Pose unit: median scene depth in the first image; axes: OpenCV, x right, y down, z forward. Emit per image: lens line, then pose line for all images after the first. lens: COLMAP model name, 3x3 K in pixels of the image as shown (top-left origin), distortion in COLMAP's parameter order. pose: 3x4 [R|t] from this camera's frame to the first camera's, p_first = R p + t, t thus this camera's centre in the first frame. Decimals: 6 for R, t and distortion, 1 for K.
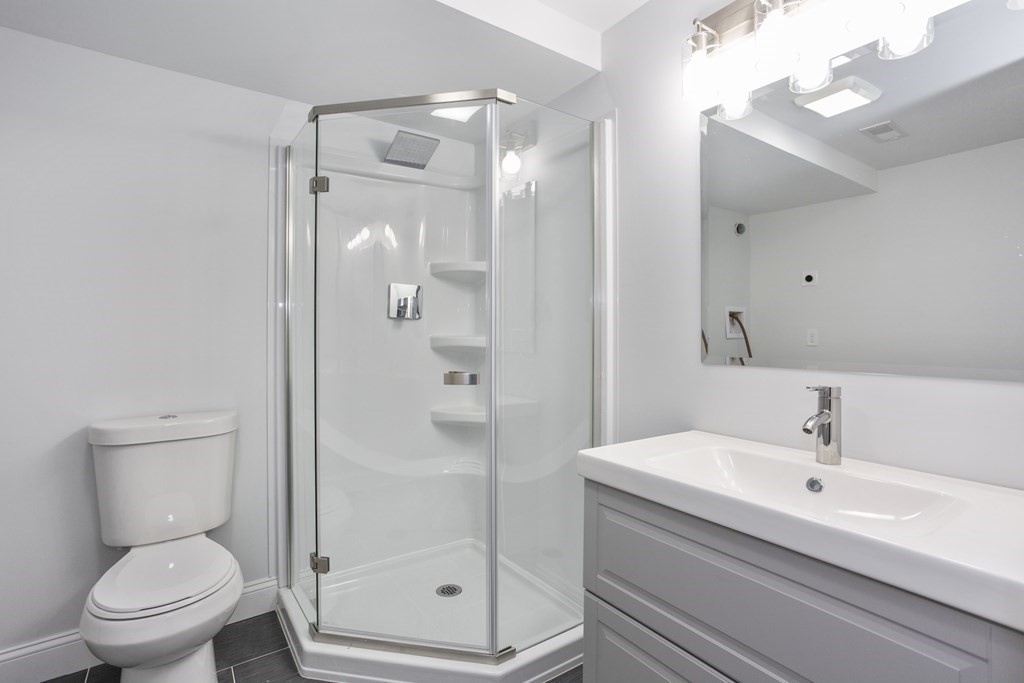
lens RADIAL K [[500.6, 0, 506.6], [0, 500.6, 334.7], [0, 0, 1]] dist [-0.002004, 0.000044]
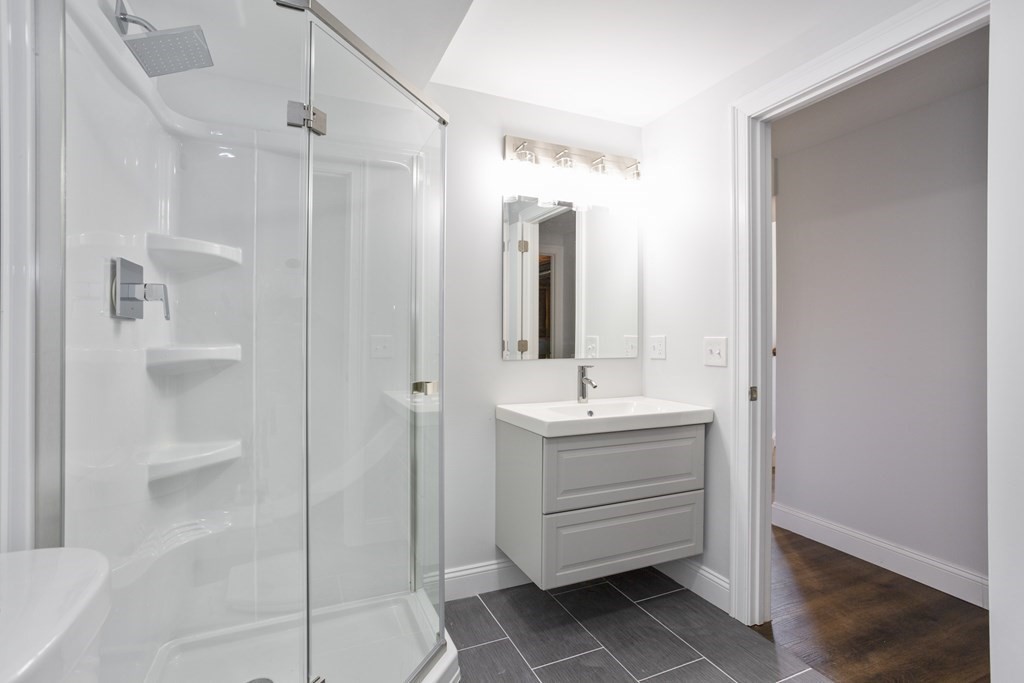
lens RADIAL K [[500.6, 0, 506.6], [0, 500.6, 334.7], [0, 0, 1]] dist [-0.002004, 0.000044]
pose [[0.169602, 0.006592, 0.985491, -1.391045], [0.000862, 0.999976, -0.006837, -0.013828], [-0.985512, 0.002009, 0.169593, 0.904176]]
